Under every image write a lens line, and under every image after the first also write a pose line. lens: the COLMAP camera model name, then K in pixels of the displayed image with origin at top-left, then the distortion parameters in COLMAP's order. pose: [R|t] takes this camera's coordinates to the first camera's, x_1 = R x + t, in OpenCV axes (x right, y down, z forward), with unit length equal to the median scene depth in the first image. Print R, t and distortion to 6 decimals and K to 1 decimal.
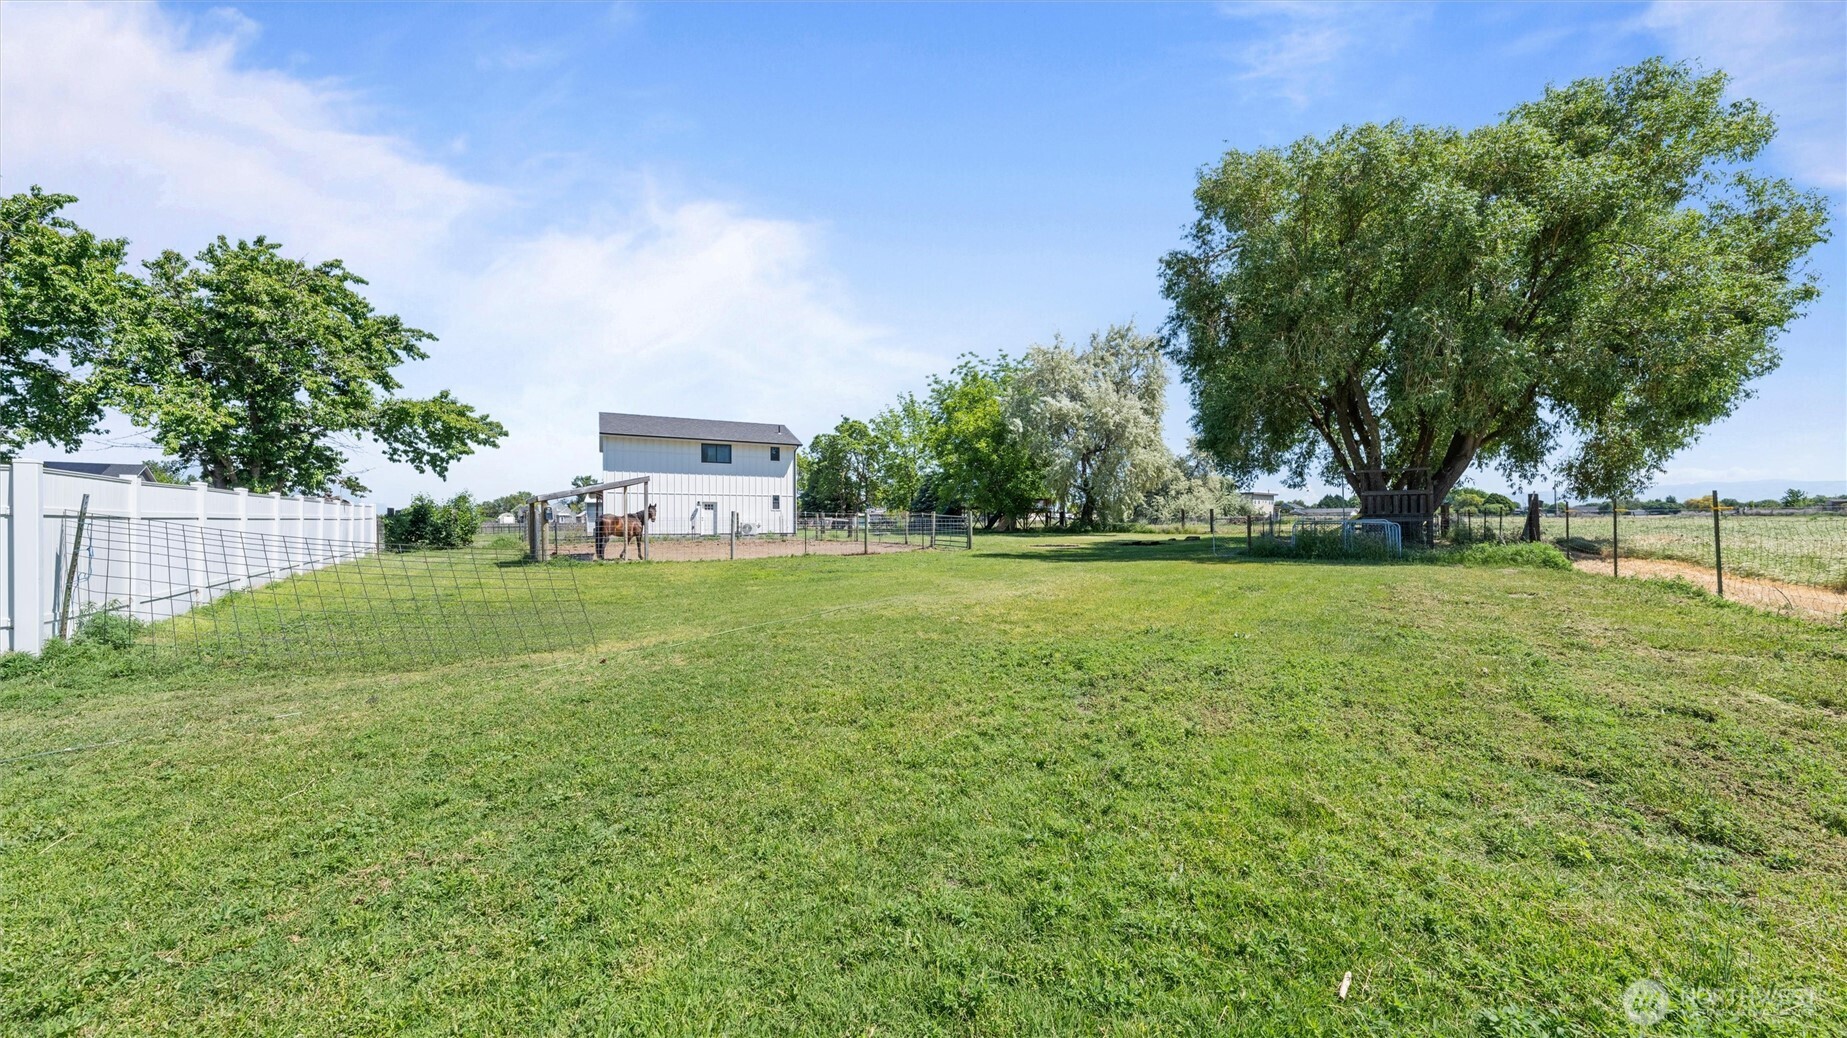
lens RADIAL K [[744.2, 0, 923.5], [0, 744.2, 523.0], [0, 0, 1]] dist [0.001028, 0.000114]
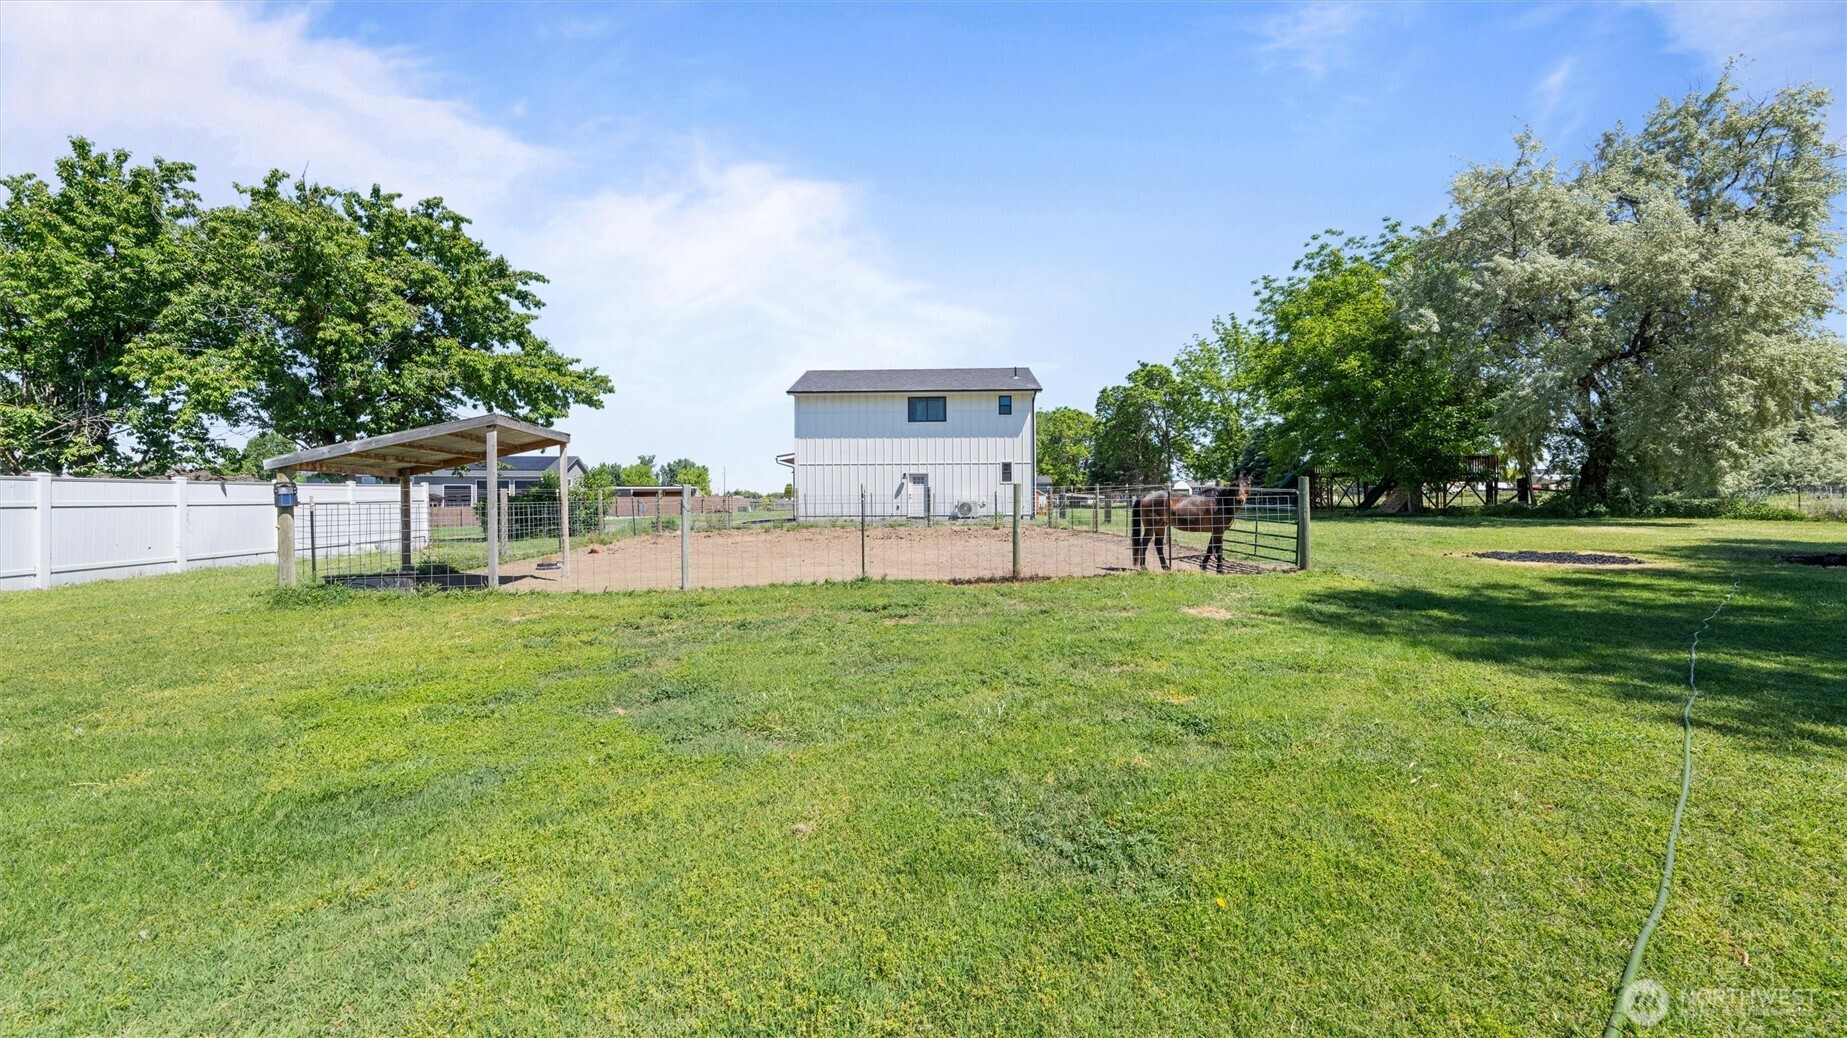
lens RADIAL K [[673.7, 0, 897.5], [0, 673.7, 491.9], [0, 0, 1]] dist [-0.000132, 0.000351]
pose [[0.864680, -0.009449, -0.502233, 0.034968], [0.005591, 0.999942, -0.009187, -0.003041], [0.502291, 0.005136, 0.864683, 0.357880]]
